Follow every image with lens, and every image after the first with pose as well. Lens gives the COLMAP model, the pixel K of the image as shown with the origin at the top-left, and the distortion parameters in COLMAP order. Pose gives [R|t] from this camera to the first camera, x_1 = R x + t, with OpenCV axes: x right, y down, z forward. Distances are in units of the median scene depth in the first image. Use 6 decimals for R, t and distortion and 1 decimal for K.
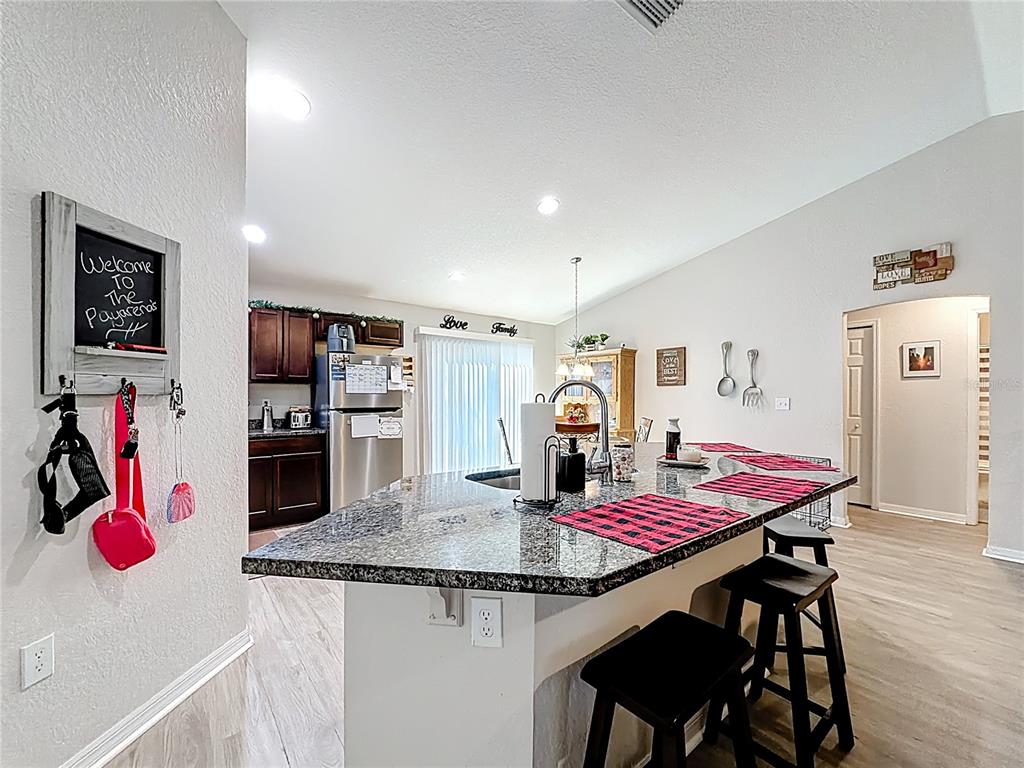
lens RADIAL K [[415.7, 0, 509.1], [0, 415.7, 398.9], [0, 0, 1]] dist [0.001871, -0.000139]
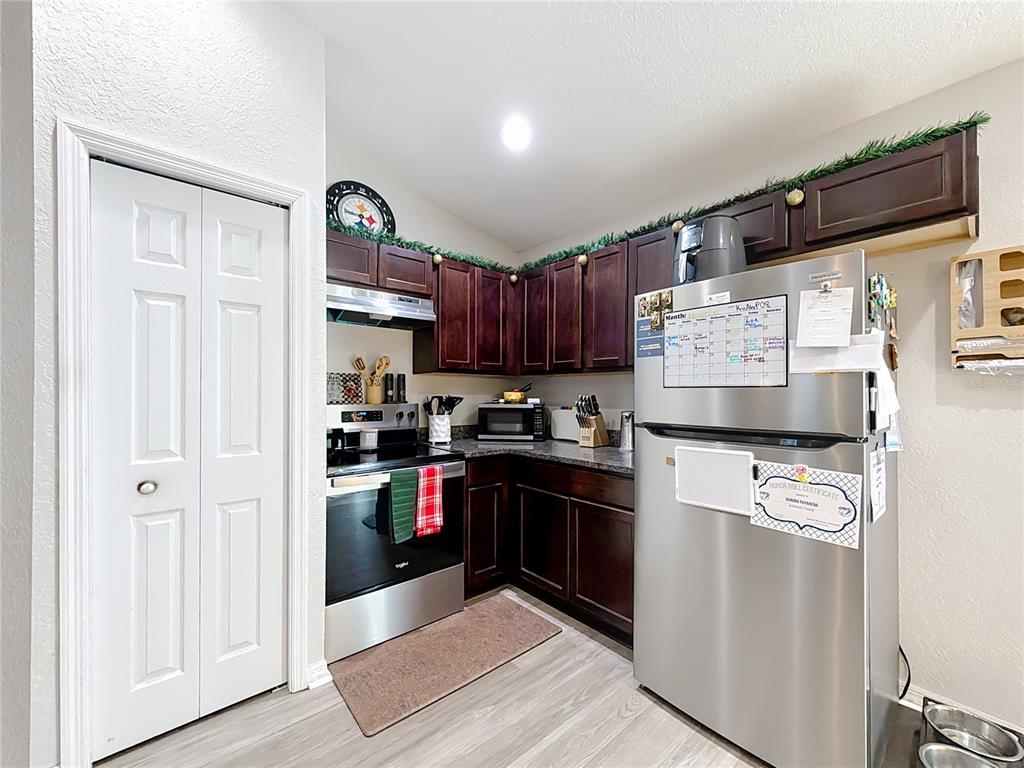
lens RADIAL K [[415.7, 0, 511.9], [0, 415.7, 389.5], [0, 0, 1]] dist [0.001871, -0.000139]
pose [[0.042189, -0.009259, -0.999067, 0.002195], [-0.007719, 0.999924, -0.009593, -0.004774], [0.999080, 0.008116, 0.042114, 0.648695]]
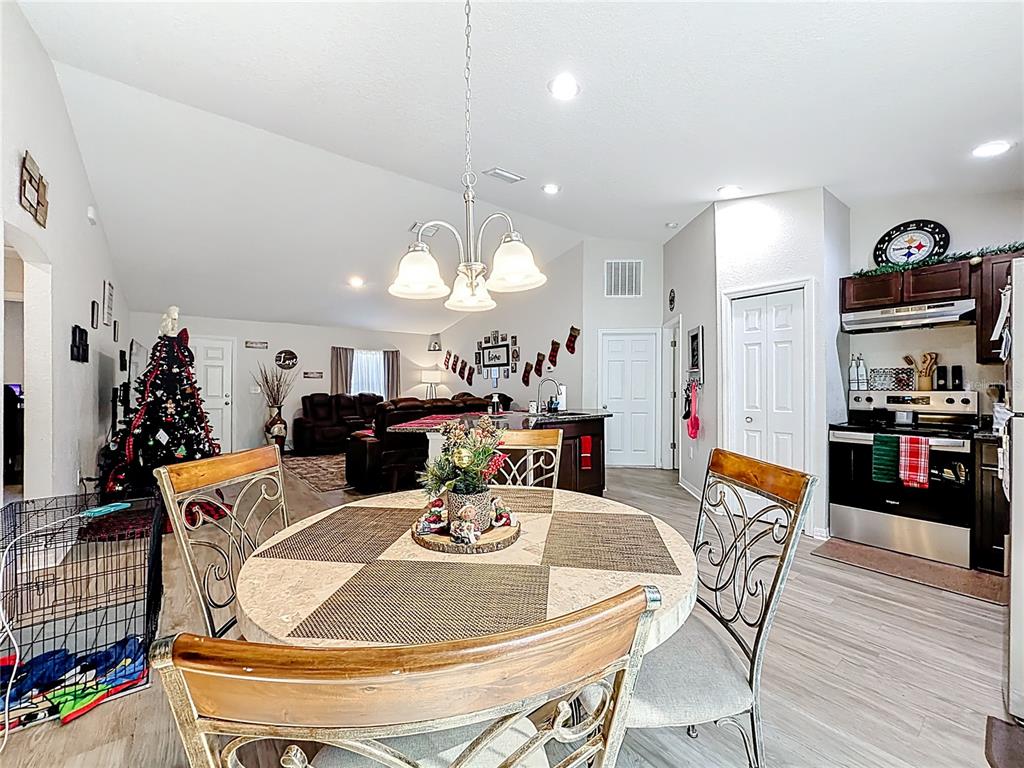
lens RADIAL K [[415.7, 0, 516.1], [0, 415.7, 385.1], [0, 0, 1]] dist [0.001871, -0.000139]
pose [[-0.999999, 0.001608, 0.000105, 0.113052], [0.001608, 0.999996, 0.002142, -0.002186], [-0.000102, 0.002142, -0.999998, 1.129407]]
